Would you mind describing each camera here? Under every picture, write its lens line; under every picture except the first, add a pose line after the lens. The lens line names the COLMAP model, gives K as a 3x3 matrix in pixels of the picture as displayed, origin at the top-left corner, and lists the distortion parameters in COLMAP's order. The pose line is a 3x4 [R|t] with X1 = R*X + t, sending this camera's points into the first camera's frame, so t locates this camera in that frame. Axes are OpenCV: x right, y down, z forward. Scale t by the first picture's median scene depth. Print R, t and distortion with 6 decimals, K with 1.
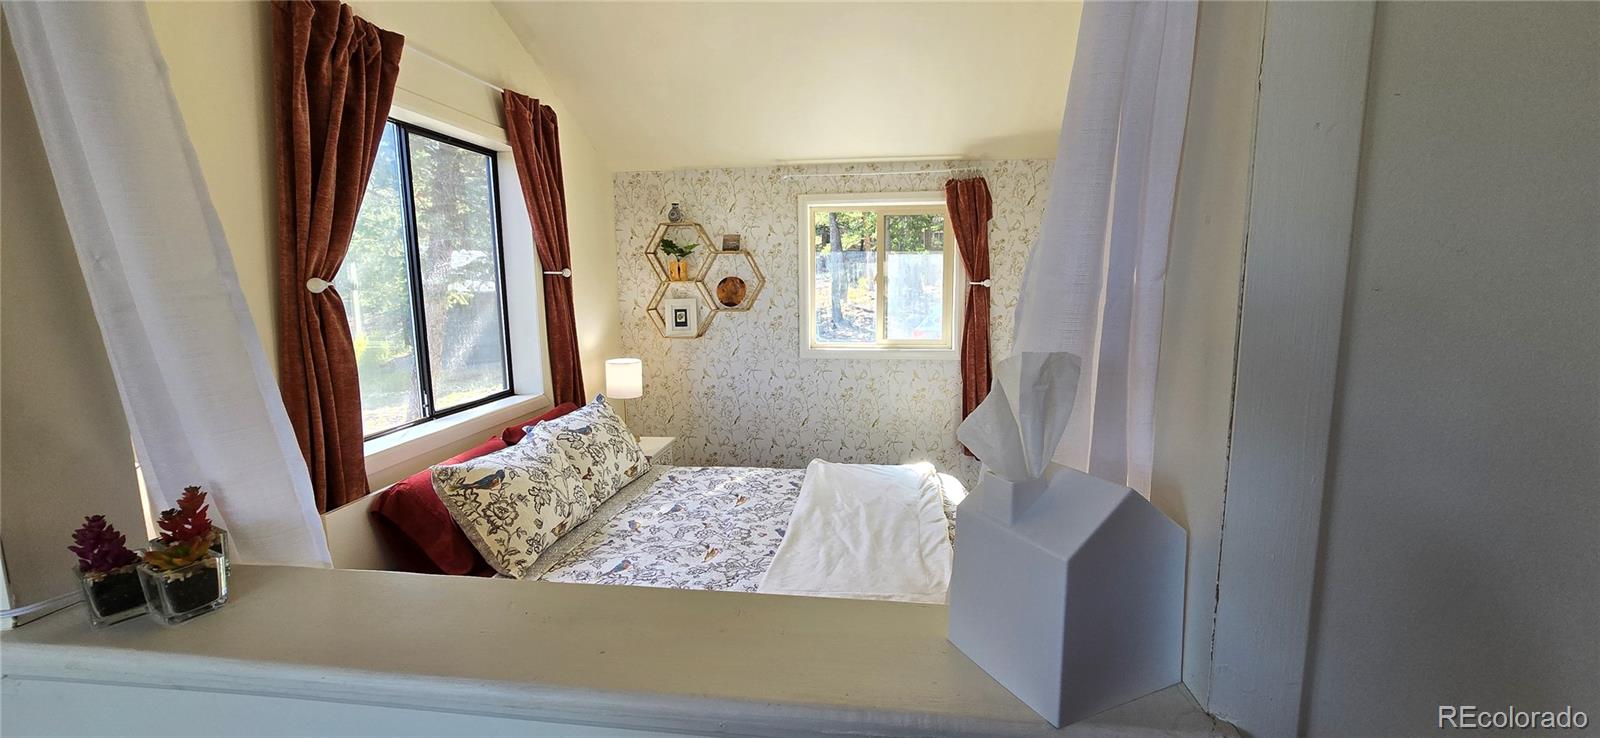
lens RADIAL K [[659.5, 0, 802.5], [0, 659.5, 373.4], [0, 0, 1]] dist [-0.007196, 0.002669]
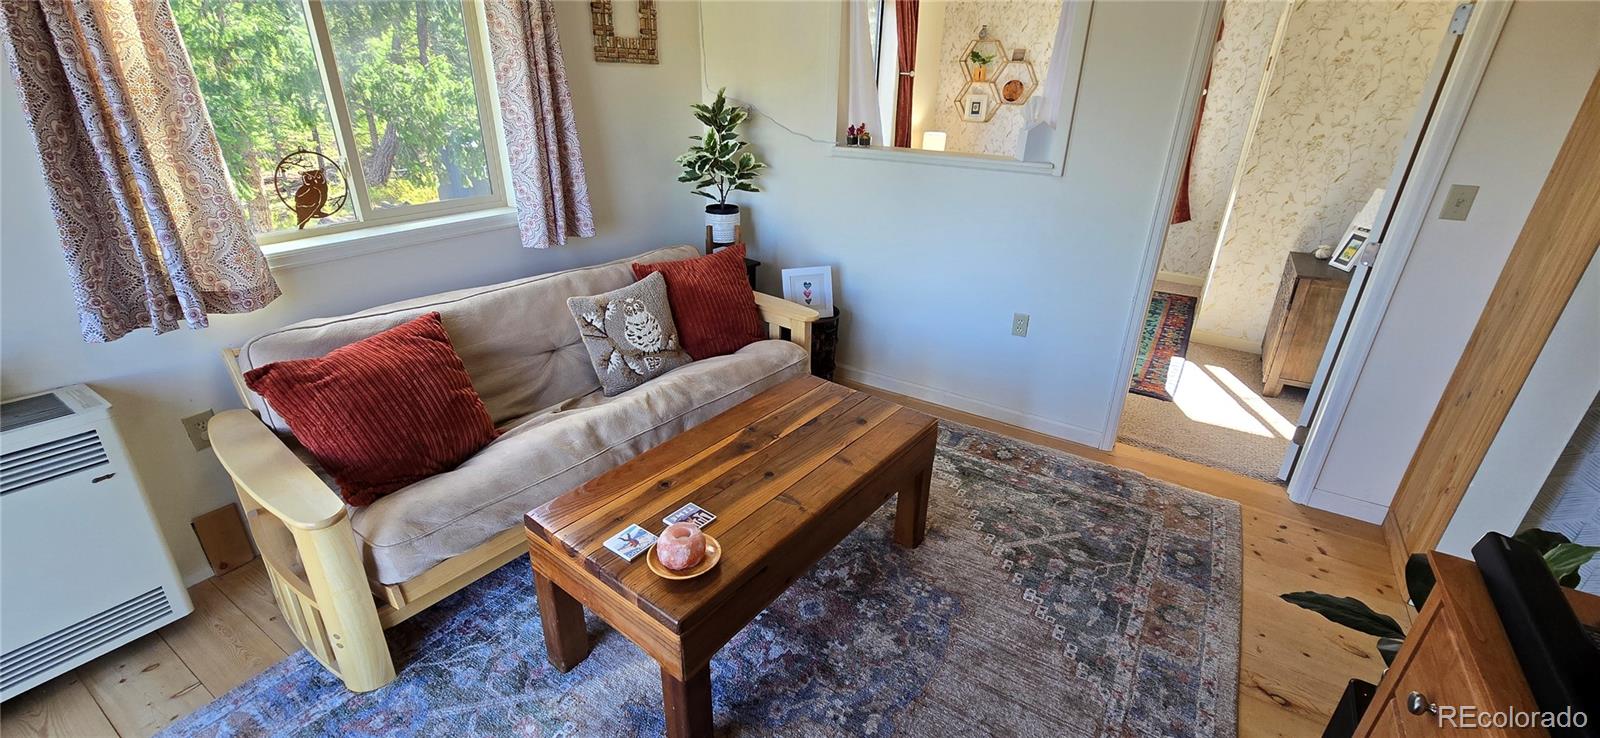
lens RADIAL K [[659.5, 0, 798.3], [0, 659.5, 373.9], [0, 0, 1]] dist [-0.007196, 0.002669]
pose [[0.904805, 0.203251, -0.374188, 0.137901], [-0.093630, 0.952190, 0.290807, 0.096228], [0.415405, -0.228088, 0.880576, -0.644982]]
